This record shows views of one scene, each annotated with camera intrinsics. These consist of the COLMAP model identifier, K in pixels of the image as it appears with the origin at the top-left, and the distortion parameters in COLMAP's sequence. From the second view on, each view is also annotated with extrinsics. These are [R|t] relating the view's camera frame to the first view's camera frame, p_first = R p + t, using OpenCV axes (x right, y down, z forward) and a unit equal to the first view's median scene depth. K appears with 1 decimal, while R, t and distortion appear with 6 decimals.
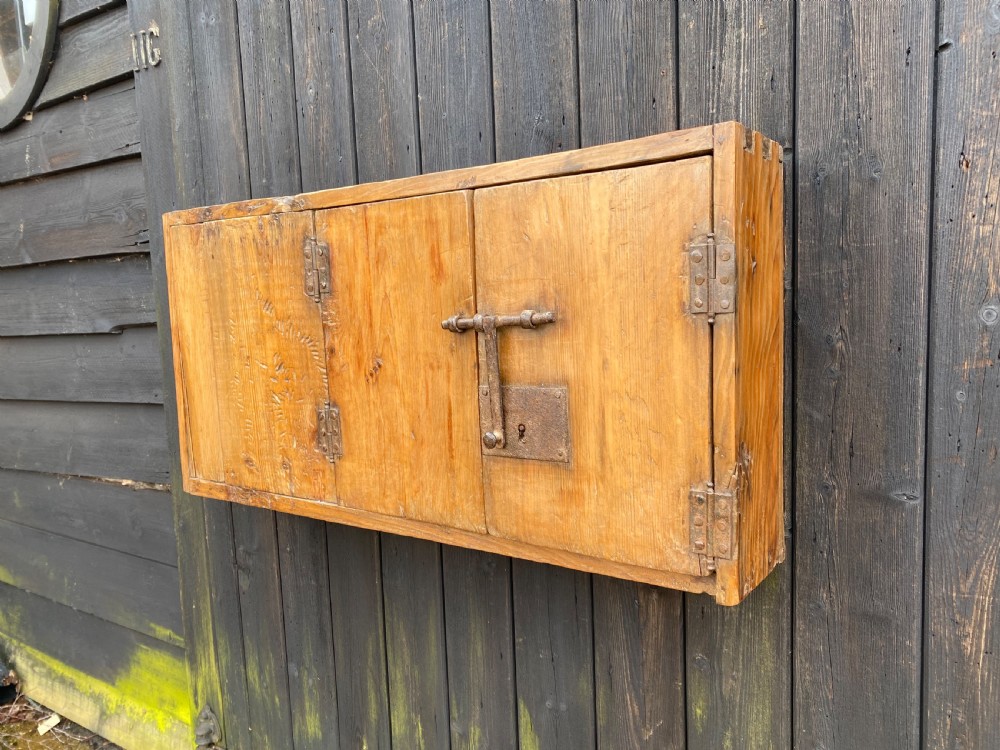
lens RADIAL K [[764.9, 0, 509.1], [0, 764.9, 385.1], [0, 0, 1]] dist [0.019645, -0.020002]
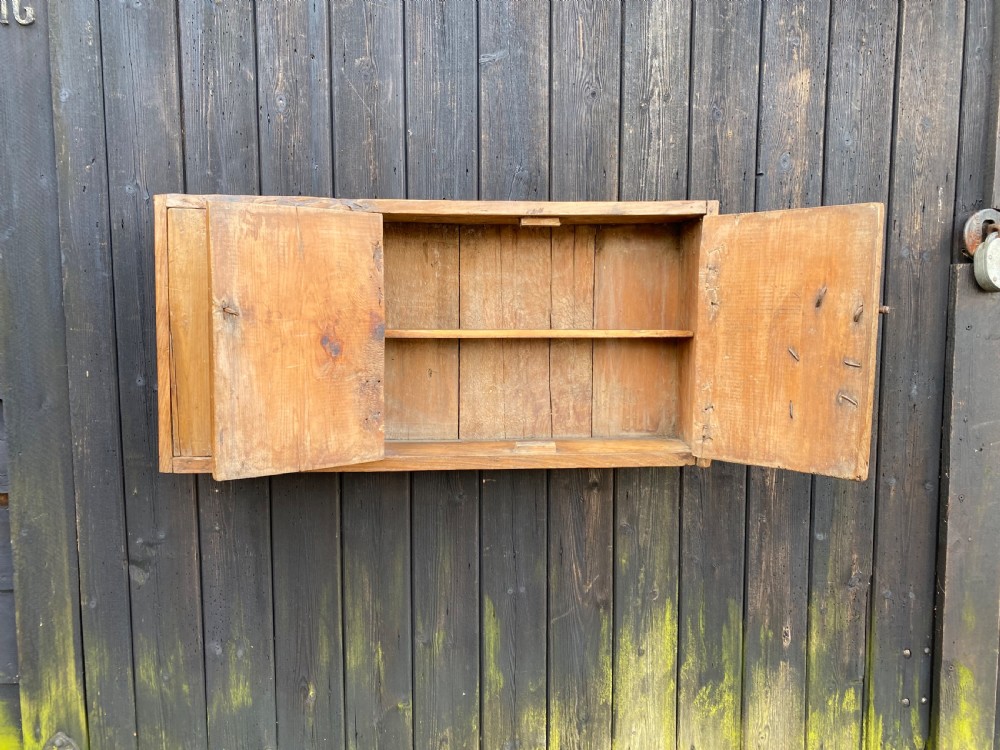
lens RADIAL K [[764.9, 0, 499.2], [0, 764.9, 381.2], [0, 0, 1]] dist [0.019645, -0.020002]
pose [[0.776515, -0.024008, 0.629641, -0.964994], [0.043965, 0.998903, -0.016134, 0.075240], [-0.628563, 0.040211, 0.776718, -0.073406]]
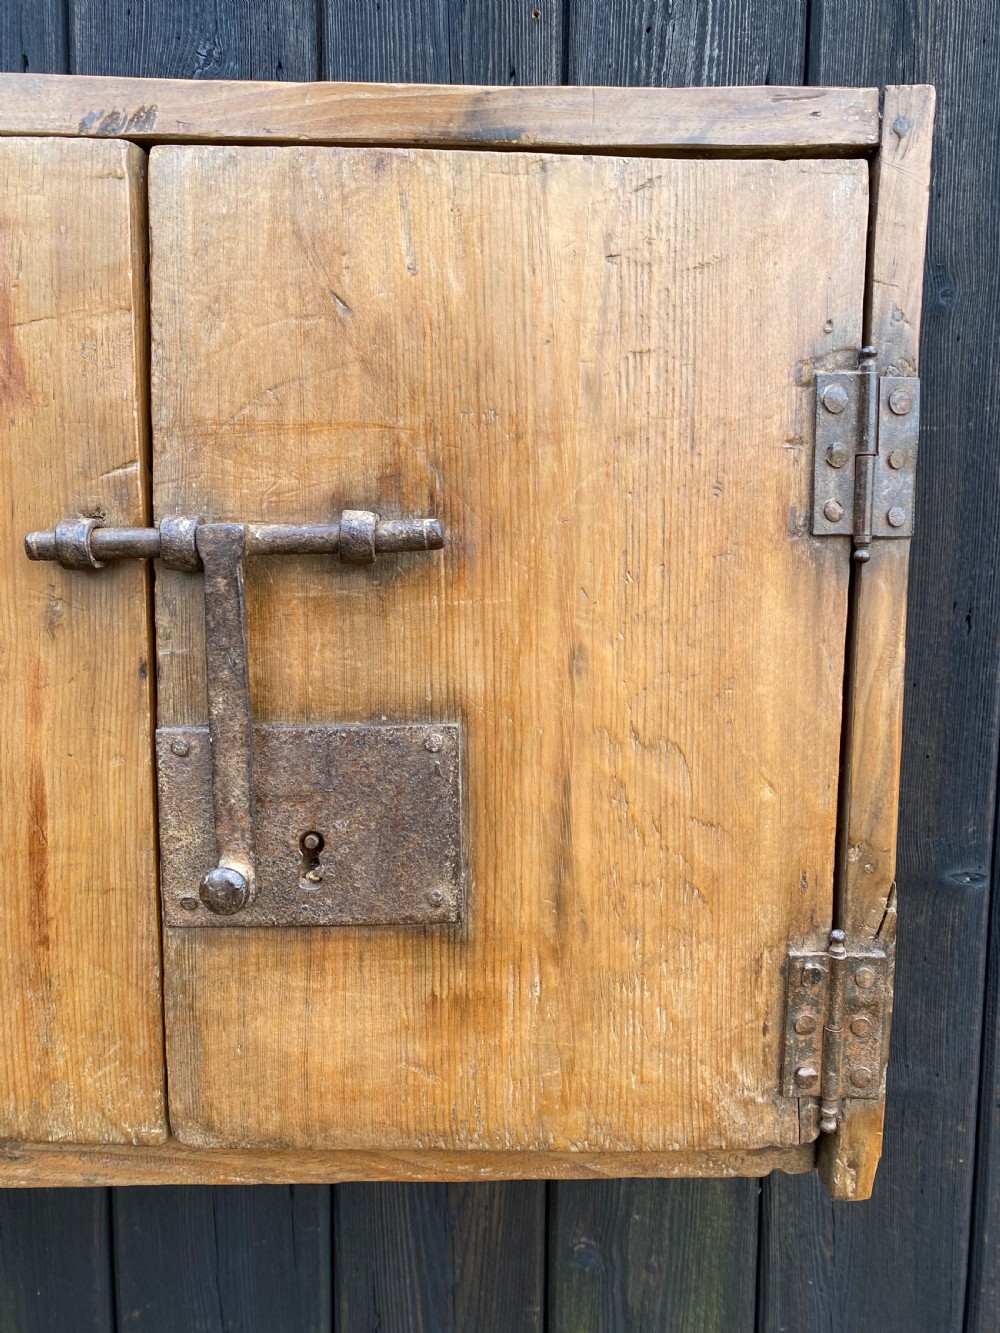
lens RADIAL K [[1019.6, 0, 521.3], [0, 1019.6, 648.6], [0, 0, 1]] dist [0.019645, -0.020002]
pose [[0.796742, -0.021336, 0.603943, -0.176029], [0.028455, 0.999593, -0.002225, -0.027804], [-0.603649, 0.018958, 0.797025, 0.509100]]
